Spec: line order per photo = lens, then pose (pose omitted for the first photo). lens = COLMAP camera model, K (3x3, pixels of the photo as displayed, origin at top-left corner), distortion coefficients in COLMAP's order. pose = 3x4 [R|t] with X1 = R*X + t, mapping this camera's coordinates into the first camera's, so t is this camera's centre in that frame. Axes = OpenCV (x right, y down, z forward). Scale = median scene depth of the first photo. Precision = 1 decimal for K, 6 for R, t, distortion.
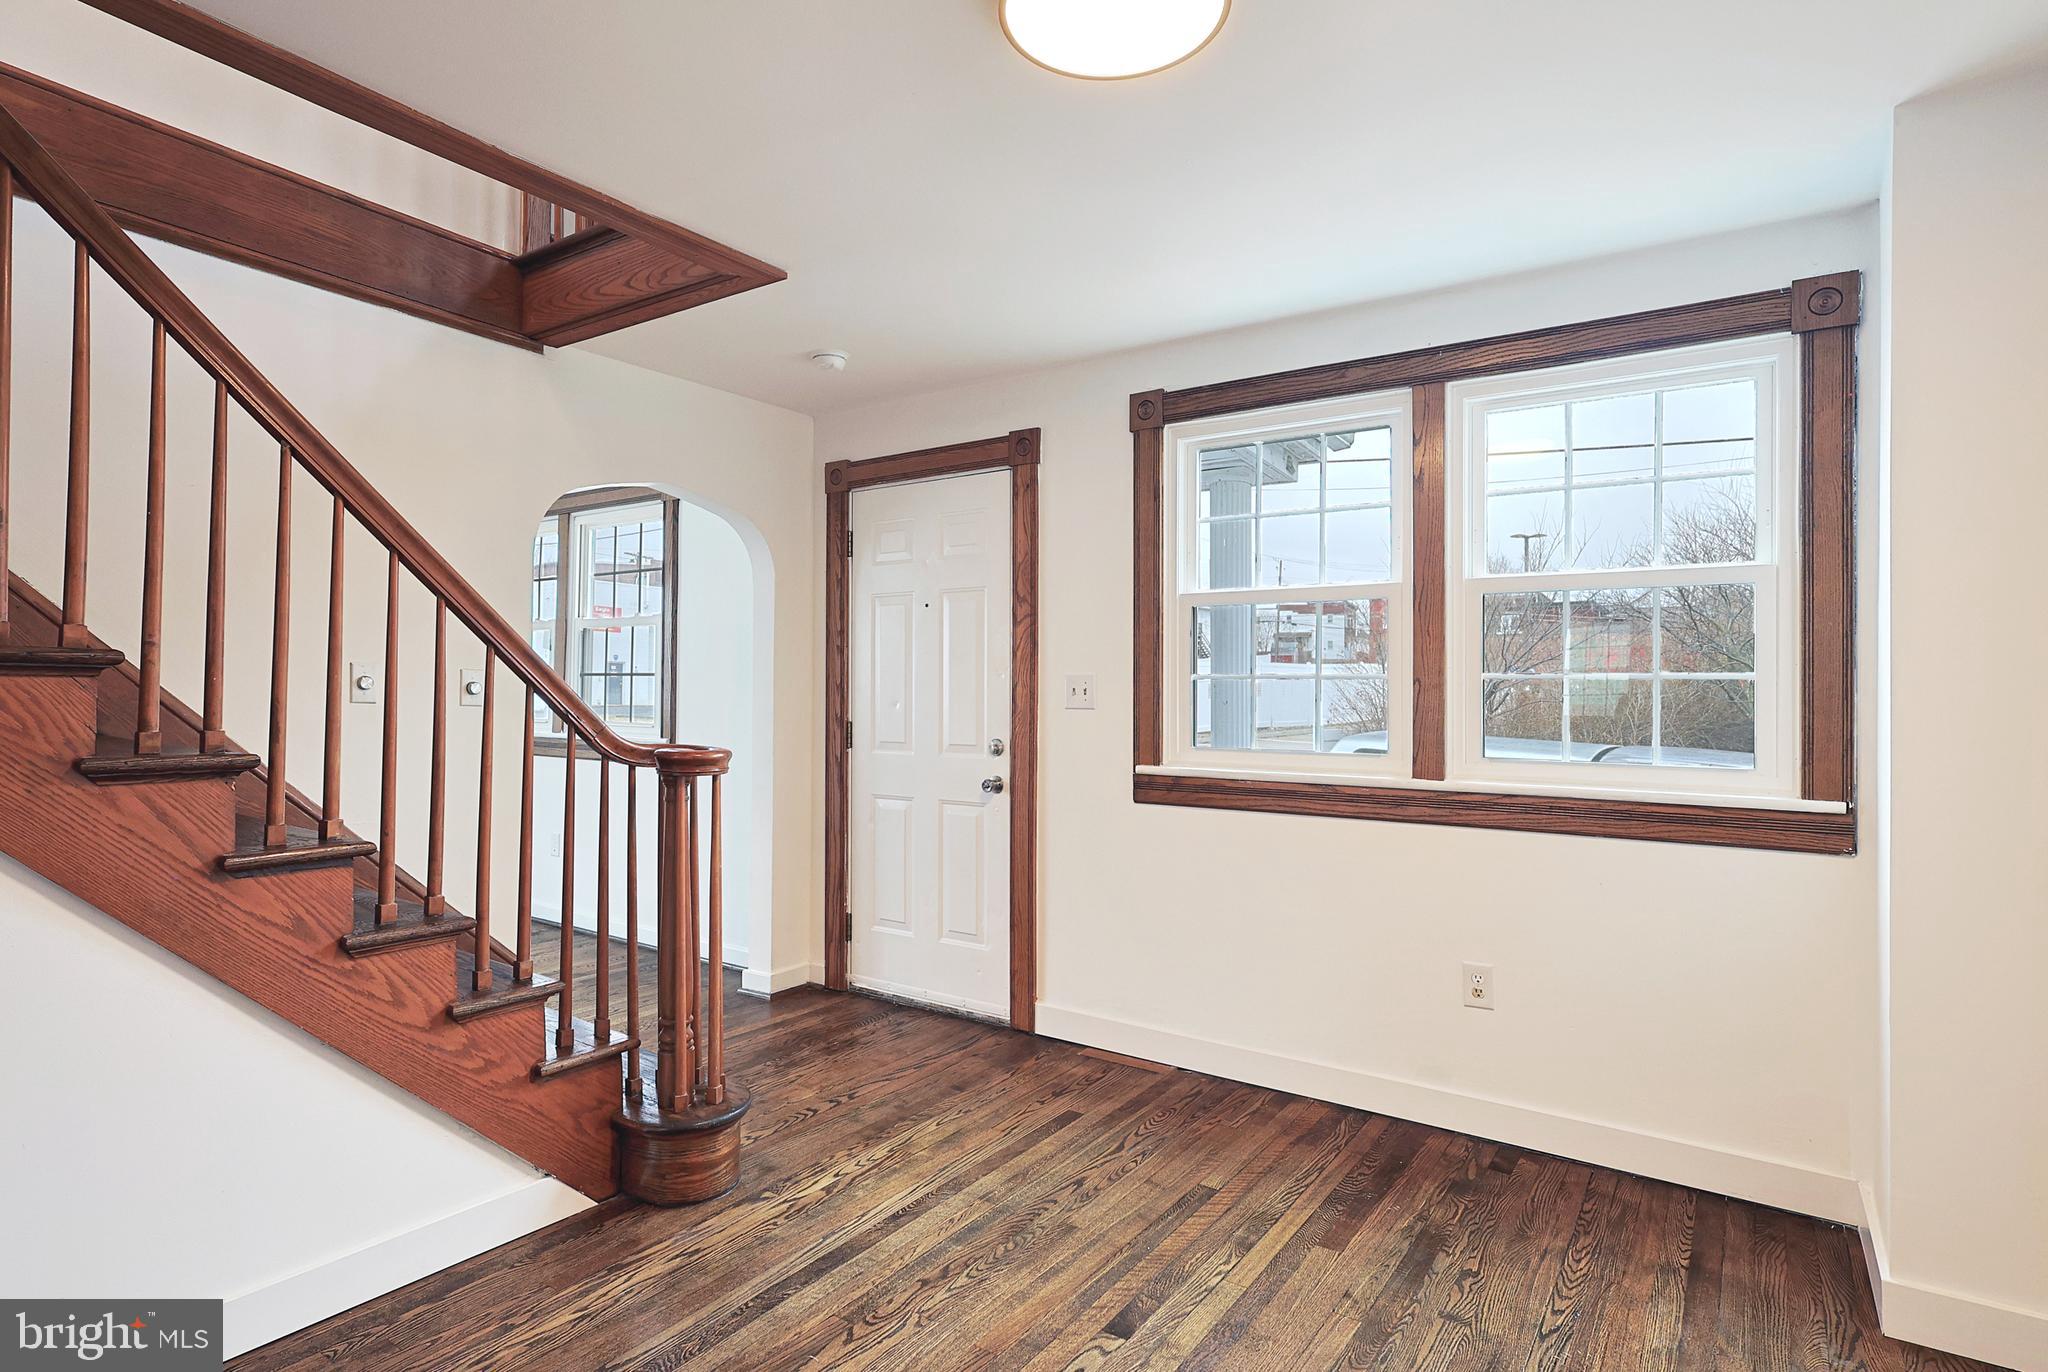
lens RADIAL K [[1073.1, 0, 1021.6], [0, 1073.1, 671.3], [0, 0, 1]] dist [0.002156, 0.000767]
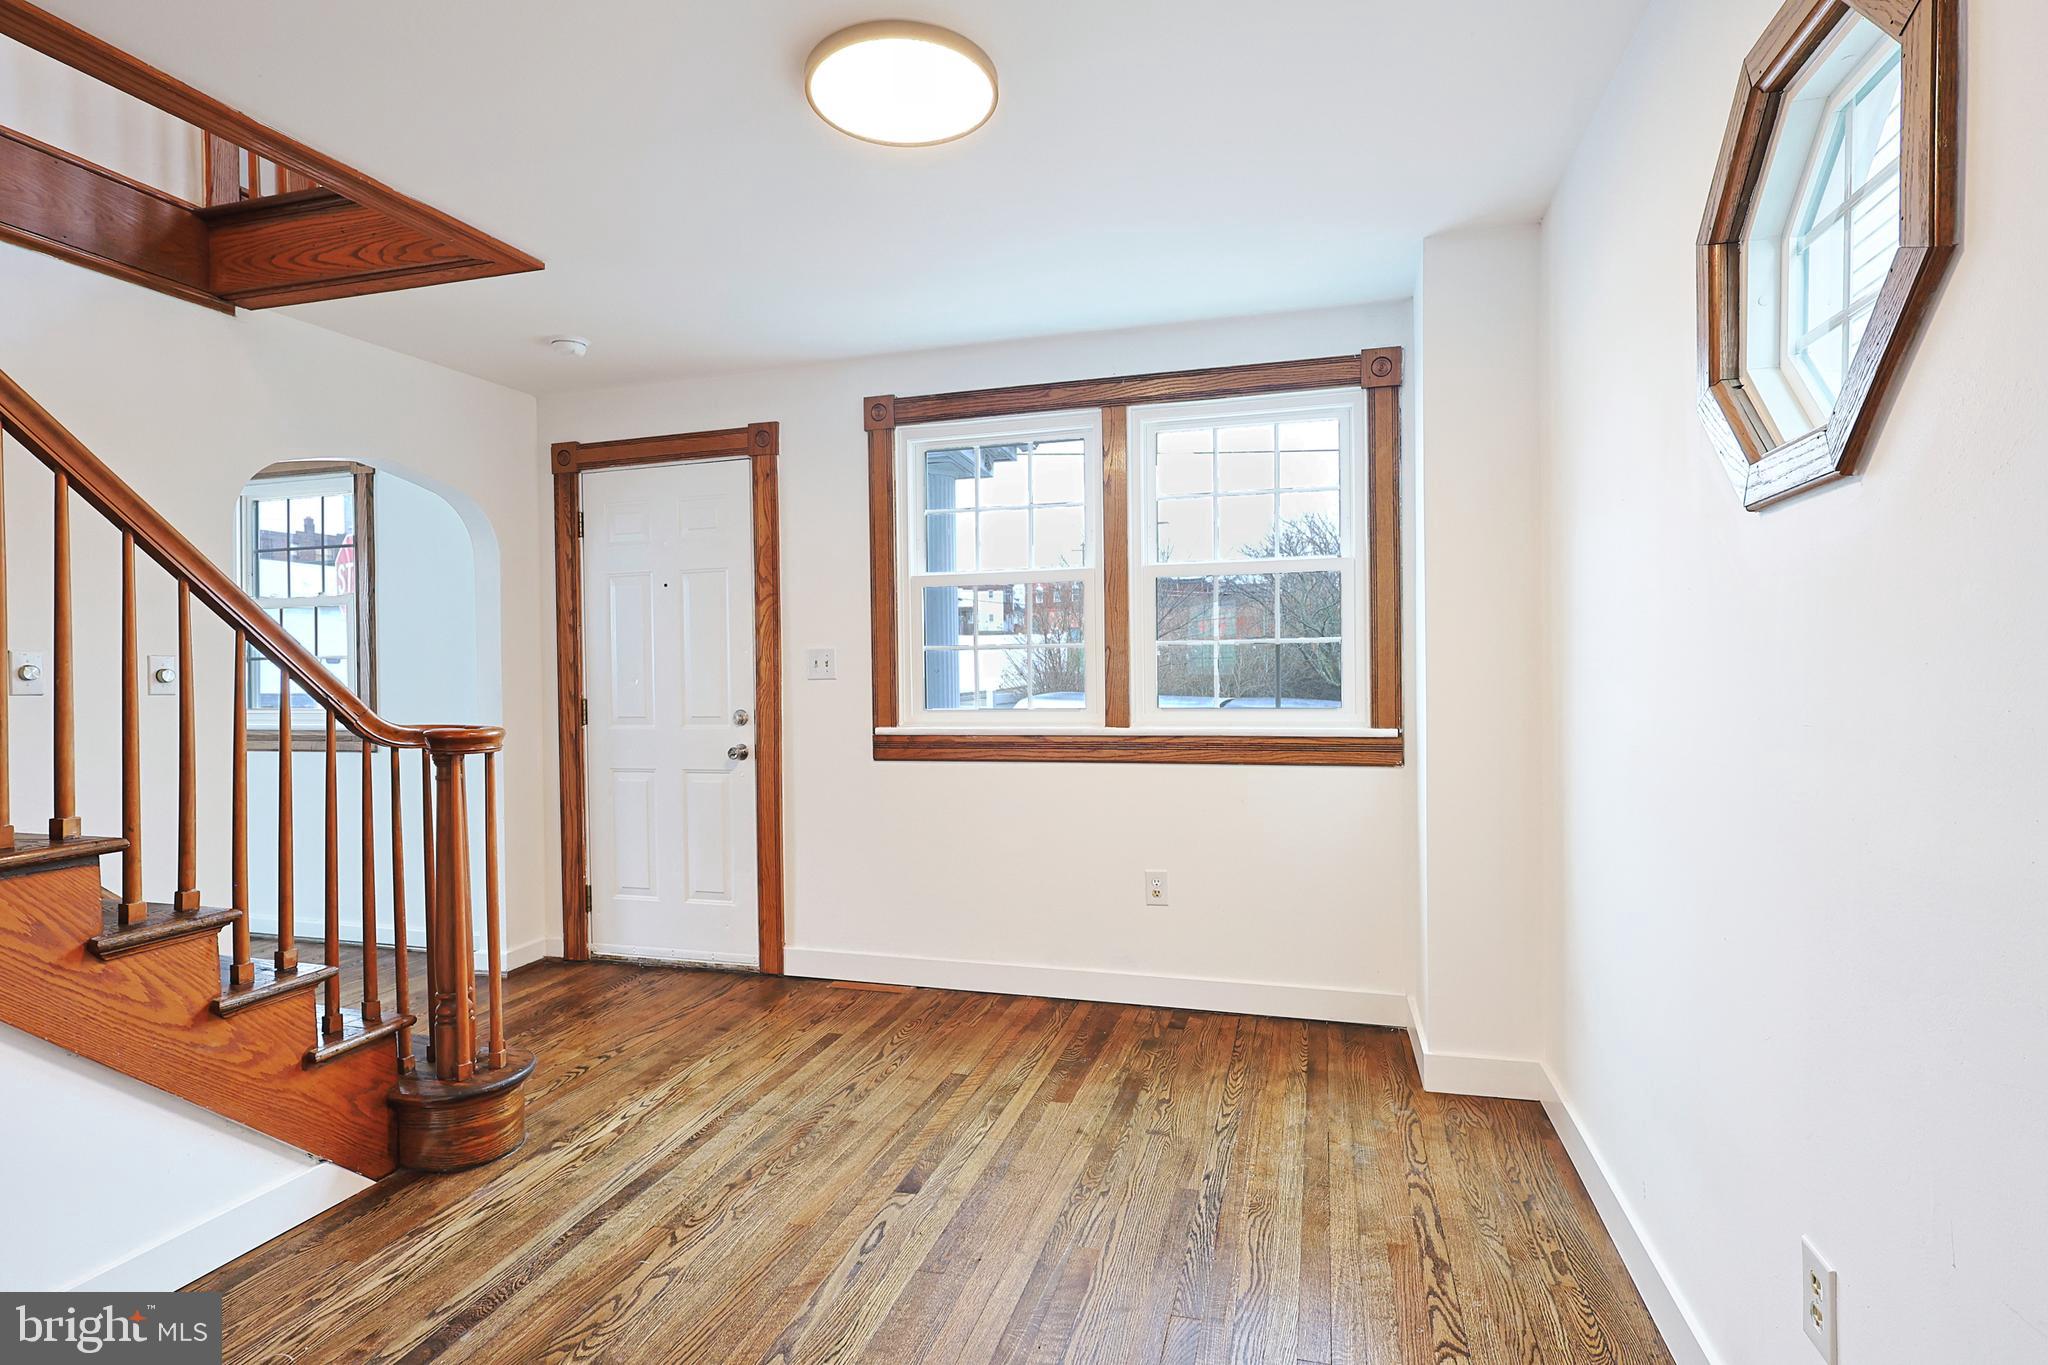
lens RADIAL K [[1020.8, 0, 1047.2], [0, 1020.8, 675.8], [0, 0, 1]] dist [-0.001086, 0.000881]
pose [[0.942893, -0.028426, 0.331881, -0.097901], [0.018124, 0.999254, 0.034096, -0.000365], [-0.332602, -0.026134, 0.942705, -0.093054]]
